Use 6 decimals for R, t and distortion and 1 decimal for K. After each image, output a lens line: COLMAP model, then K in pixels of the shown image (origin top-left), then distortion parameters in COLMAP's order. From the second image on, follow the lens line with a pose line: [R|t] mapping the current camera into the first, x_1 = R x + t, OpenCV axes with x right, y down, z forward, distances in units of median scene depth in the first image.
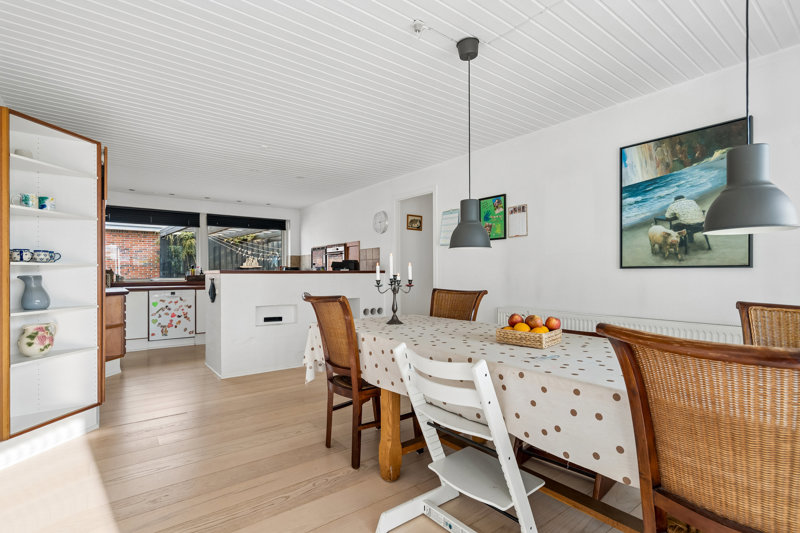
lens RADIAL K [[387.9, 0, 398.2], [0, 387.9, 274.0], [0, 0, 1]] dist [-0.001746, 0.000003]
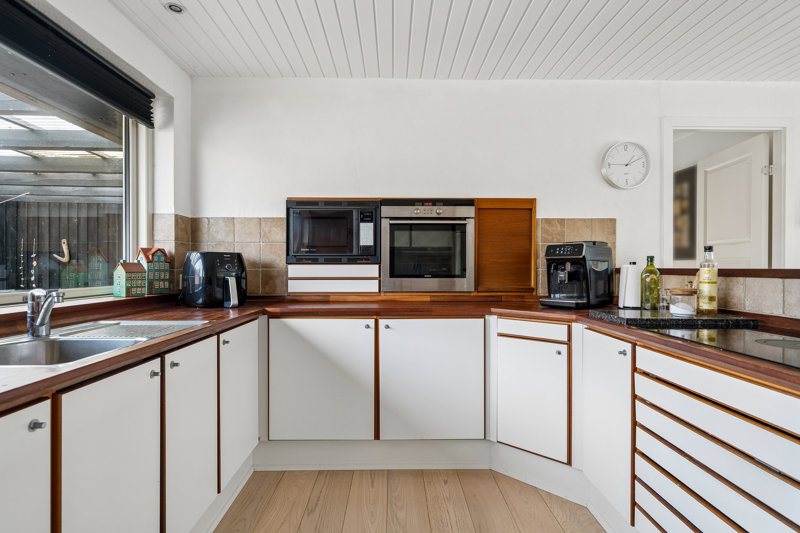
lens RADIAL K [[425.2, 0, 400.0], [0, 425.2, 266.5], [0, 0, 1]] dist [0.000201, 0.000044]
pose [[0.587455, -0.002773, 0.809252, -0.569228], [-0.003315, 0.999977, 0.005833, -0.011402], [-0.809250, -0.006109, 0.587432, 0.835932]]
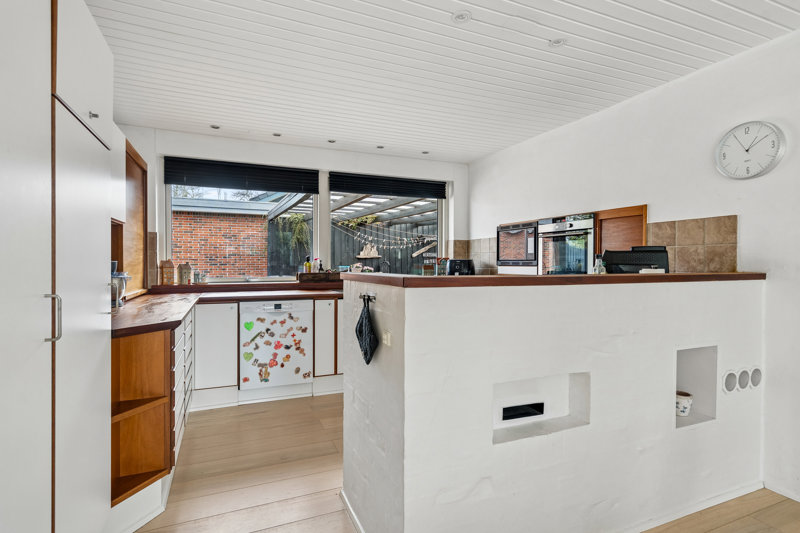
lens RADIAL K [[402.6, 0, 400.0], [0, 402.6, 266.5], [0, 0, 1]] dist [-0.001017, -0.000059]
pose [[0.970320, 0.008917, -0.241661, -0.263663], [-0.006638, 0.999926, 0.010243, -0.015409], [0.241734, -0.008335, 0.970307, 0.468039]]
